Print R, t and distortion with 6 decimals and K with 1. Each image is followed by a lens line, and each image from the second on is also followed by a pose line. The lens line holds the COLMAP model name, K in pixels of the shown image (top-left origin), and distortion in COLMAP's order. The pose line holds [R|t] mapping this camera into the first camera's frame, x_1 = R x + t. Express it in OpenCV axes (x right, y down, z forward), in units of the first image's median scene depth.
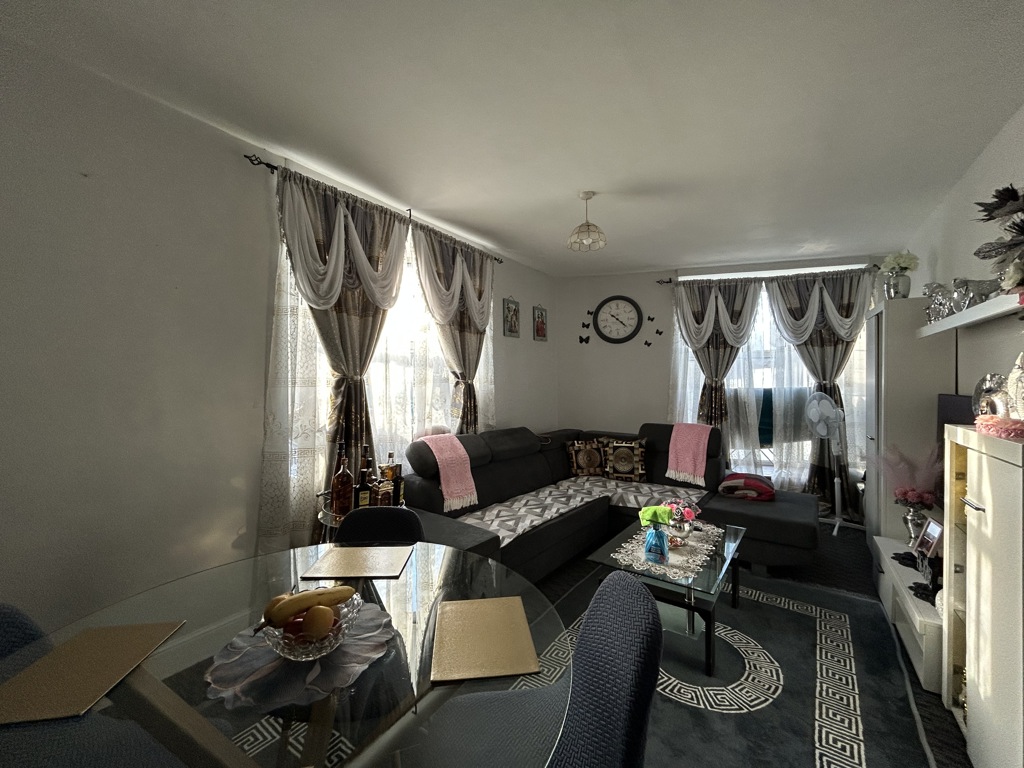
lens RADIAL K [[407.1, 0, 510.2], [0, 407.1, 386.1], [0, 0, 1]] dist [0.001787, 0.000575]
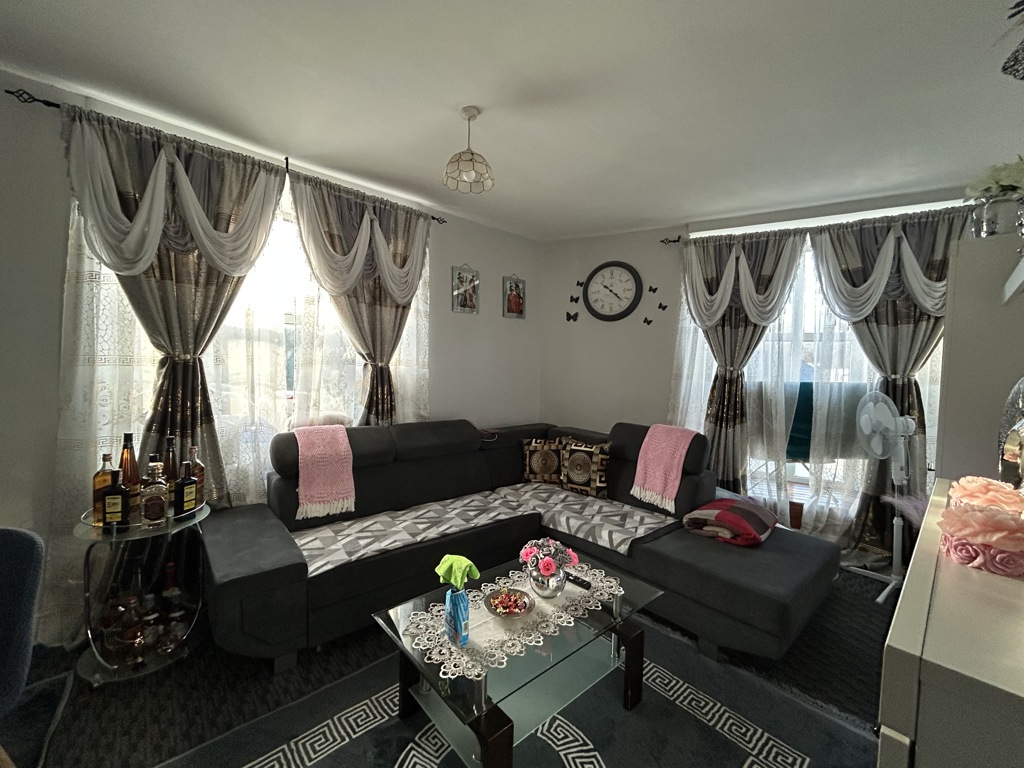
lens RADIAL K [[407.1, 0, 514.4], [0, 407.1, 384.4], [0, 0, 1]] dist [0.001787, 0.000575]
pose [[0.976400, 0.033164, -0.213407, 0.319929], [-0.024777, 0.998816, 0.041856, -0.010177], [0.214543, -0.035580, 0.976066, 0.207061]]
